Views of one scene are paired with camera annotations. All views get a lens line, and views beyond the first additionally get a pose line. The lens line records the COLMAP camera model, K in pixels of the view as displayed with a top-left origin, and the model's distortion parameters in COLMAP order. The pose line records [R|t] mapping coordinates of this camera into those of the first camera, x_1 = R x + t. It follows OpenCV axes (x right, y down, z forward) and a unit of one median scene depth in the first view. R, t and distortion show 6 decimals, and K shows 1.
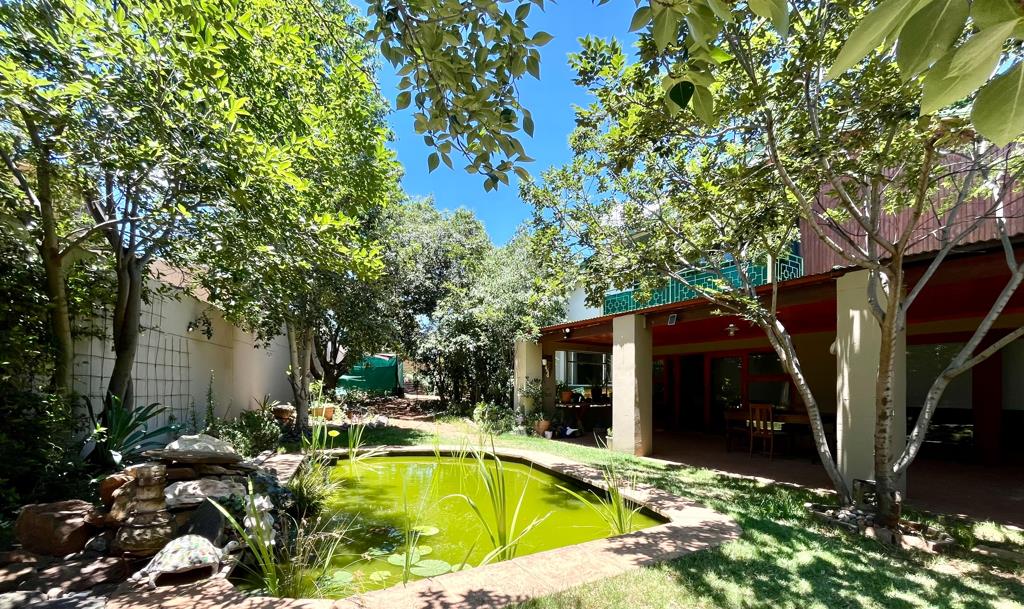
lens RADIAL K [[429.2, 0, 512.2], [0, 429.2, 382.5], [0, 0, 1]] dist [-0.008041, 0.000184]
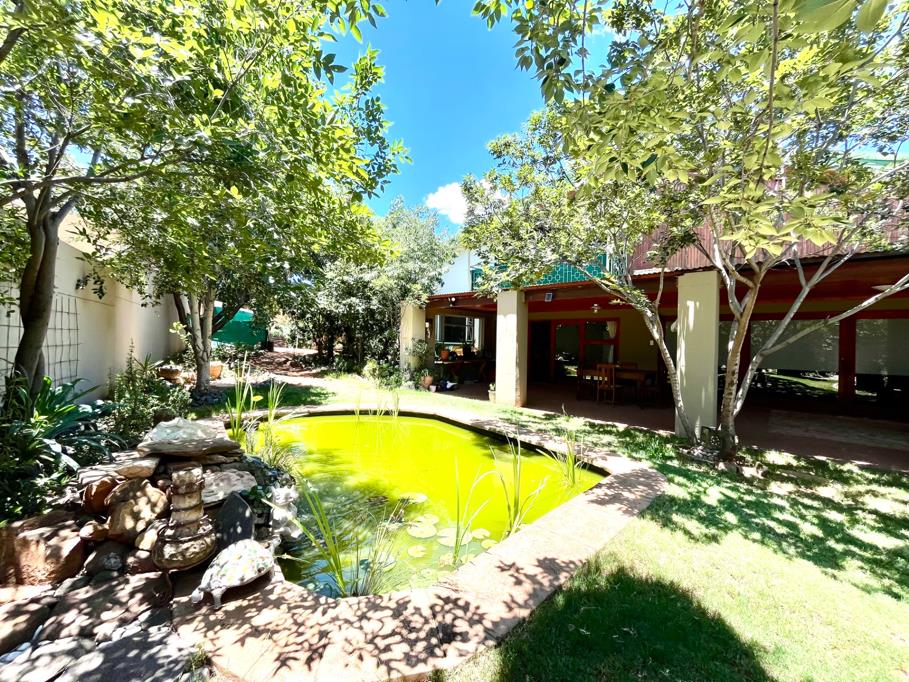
lens RADIAL K [[372.6, 0, 454.5], [0, 372.6, 341.0], [0, 0, 1]] dist [-0.001764, -0.000202]
pose [[0.963389, 0.011840, 0.267846, -0.168869], [-0.017572, 0.999665, 0.019012, -0.033785], [-0.267532, -0.023022, 0.963274, 0.029937]]
